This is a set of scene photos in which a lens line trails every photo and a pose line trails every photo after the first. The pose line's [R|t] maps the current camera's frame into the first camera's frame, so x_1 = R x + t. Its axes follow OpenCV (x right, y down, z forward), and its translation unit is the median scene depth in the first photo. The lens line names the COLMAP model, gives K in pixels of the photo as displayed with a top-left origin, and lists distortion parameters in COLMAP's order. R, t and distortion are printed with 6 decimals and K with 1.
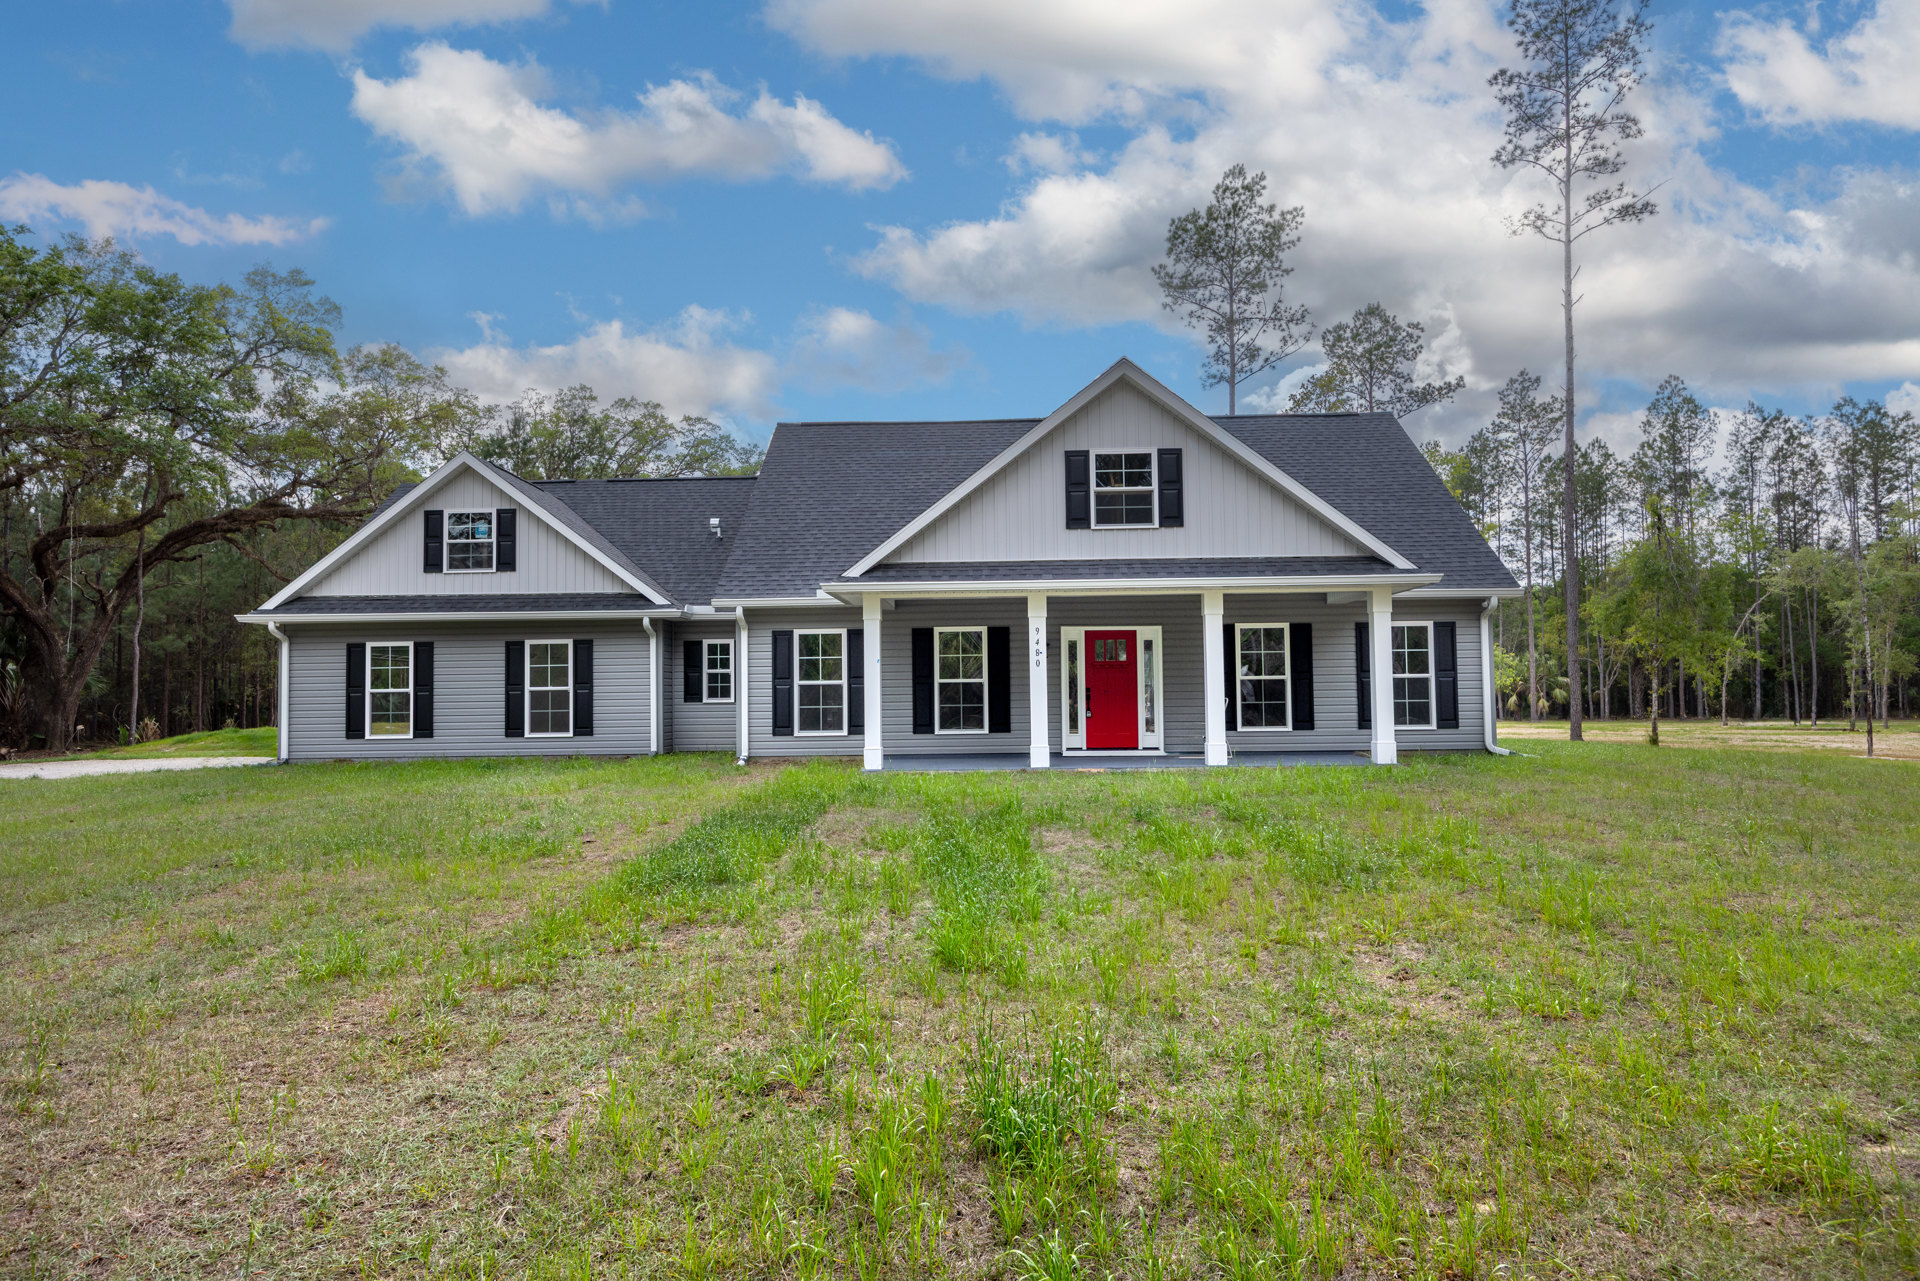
lens RADIAL K [[1147.9, 0, 960.0], [0, 1147.9, 640.5], [0, 0, 1]] dist [-0.007827, -0.002808]
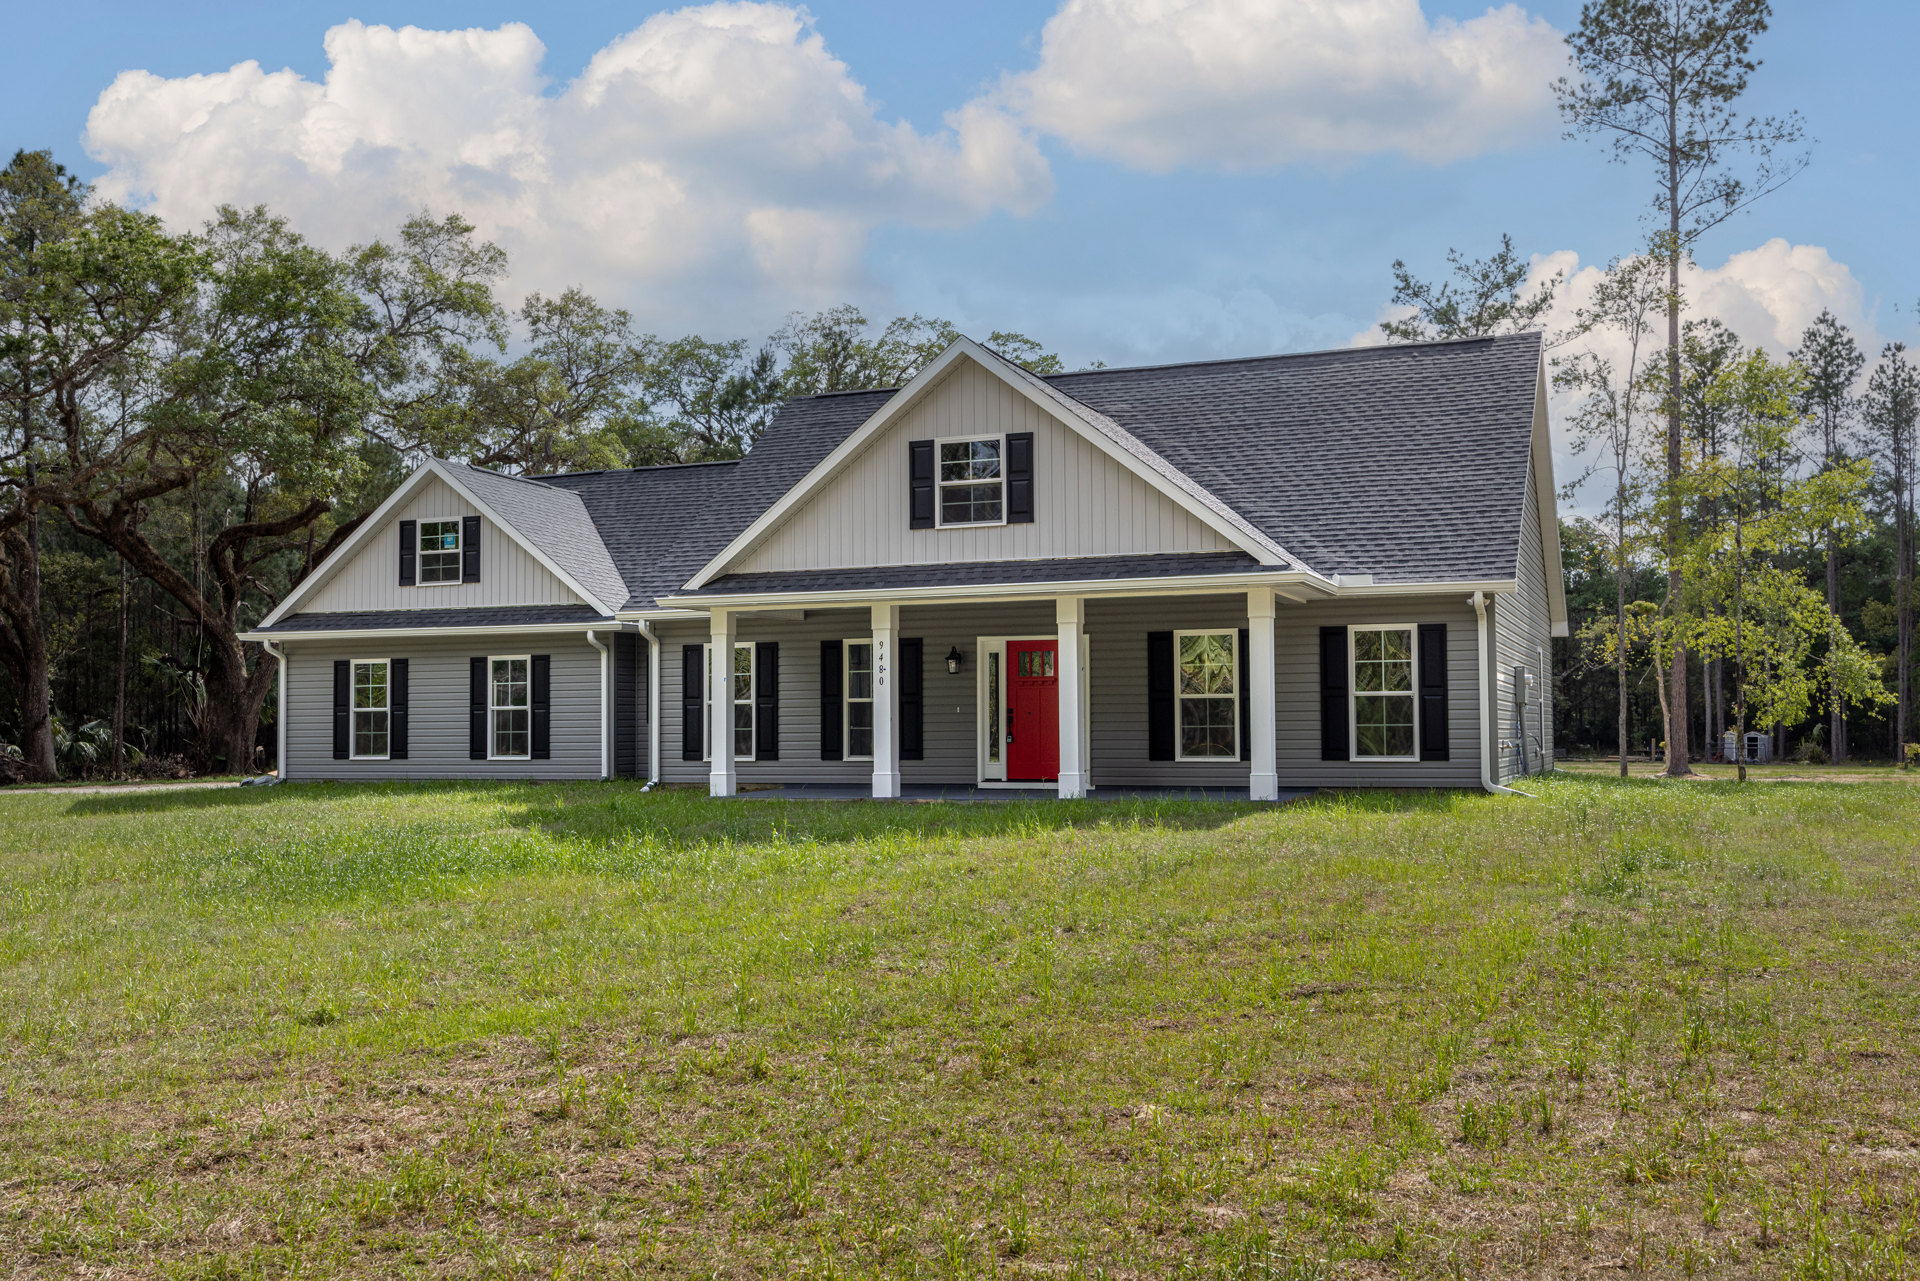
lens RADIAL K [[1739.9, 0, 960.0], [0, 1739.9, 640.5], [0, 0, 1]] dist [-0.011307, -0.000685]
pose [[0.939353, -0.011921, -0.342744, 0.474801], [0.013865, 0.999899, 0.003221, -0.012427], [0.342671, -0.007778, 0.939423, -0.203598]]
